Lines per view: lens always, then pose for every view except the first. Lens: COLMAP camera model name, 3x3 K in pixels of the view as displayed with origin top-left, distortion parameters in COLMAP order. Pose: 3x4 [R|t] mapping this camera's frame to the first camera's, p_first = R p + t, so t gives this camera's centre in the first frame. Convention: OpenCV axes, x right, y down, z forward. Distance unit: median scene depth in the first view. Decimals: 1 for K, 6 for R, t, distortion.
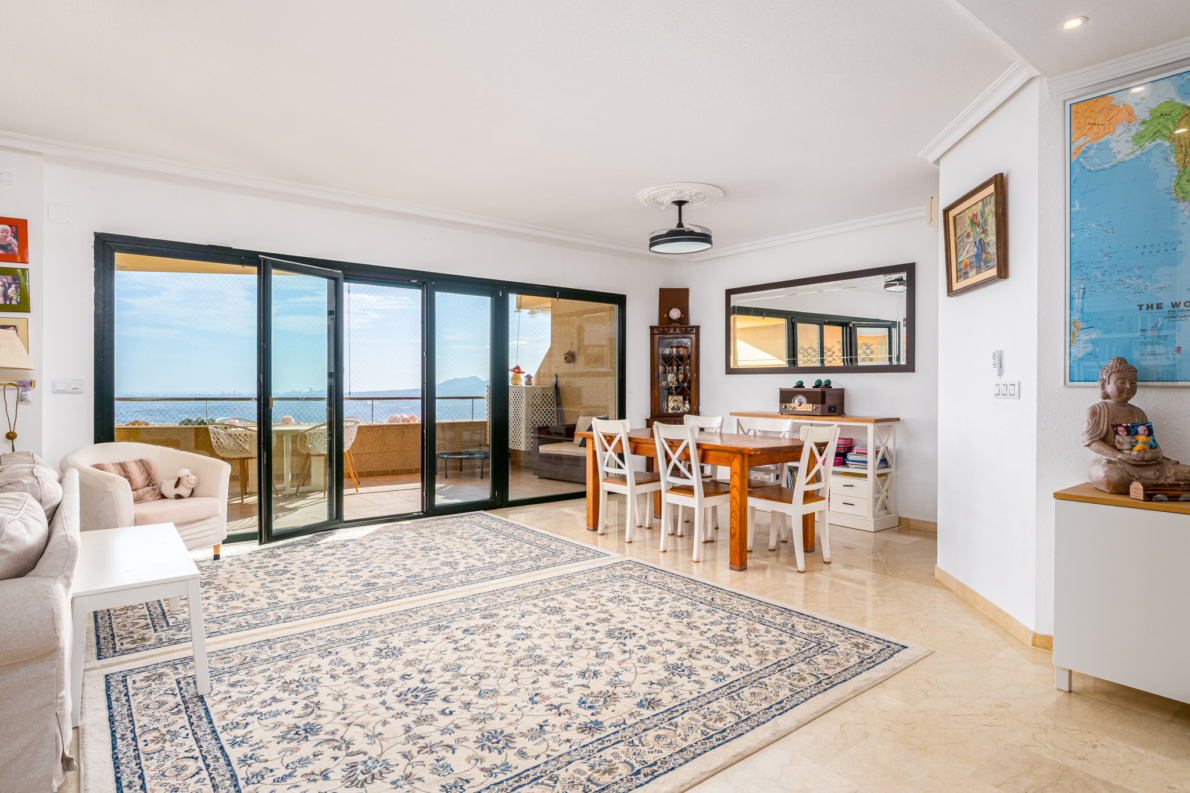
lens RADIAL K [[686.0, 0, 587.0], [0, 686.0, 397.7], [0, 0, 1]] dist [-0.006733, 0.000870]
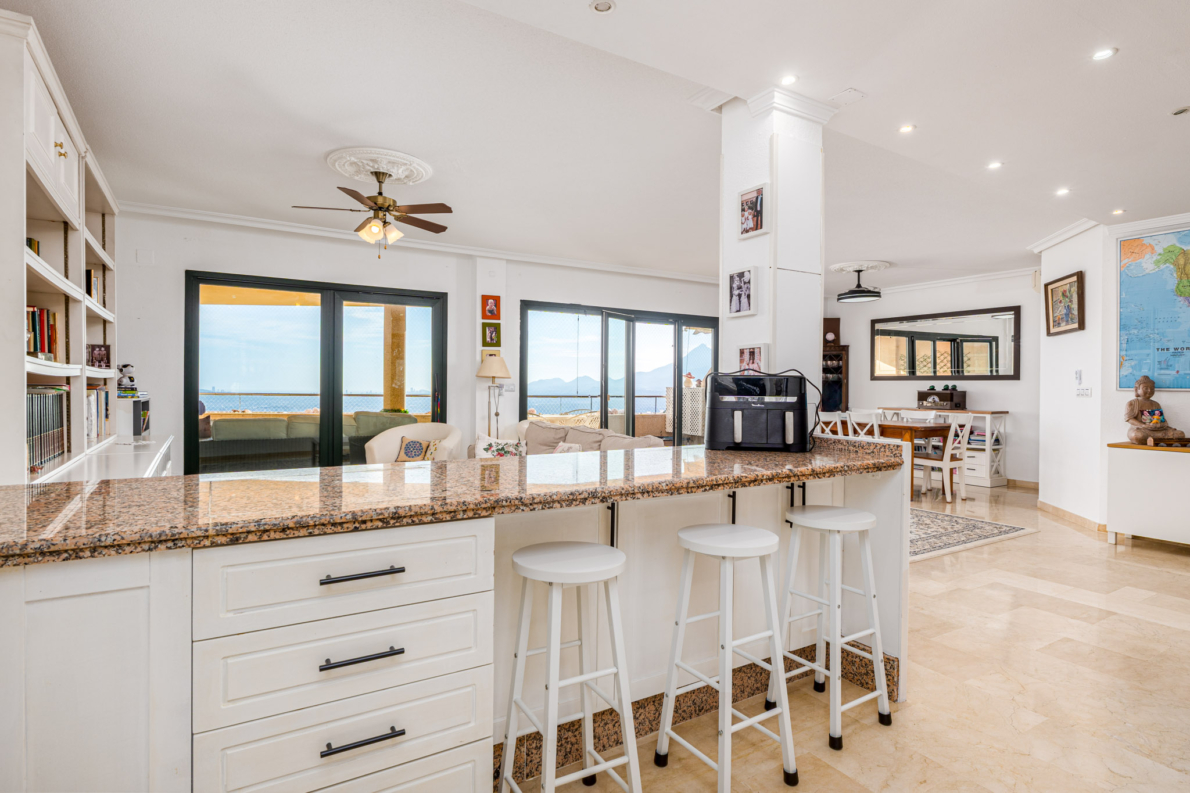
lens RADIAL K [[622.7, 0, 601.9], [0, 622.7, 395.7], [0, 0, 1]] dist [-0.004883, 0.002341]
pose [[0.992260, 0.006241, -0.124022, -0.293371], [-0.006669, 0.999973, -0.003037, 0.007388], [0.124000, 0.003841, 0.992275, -0.518269]]
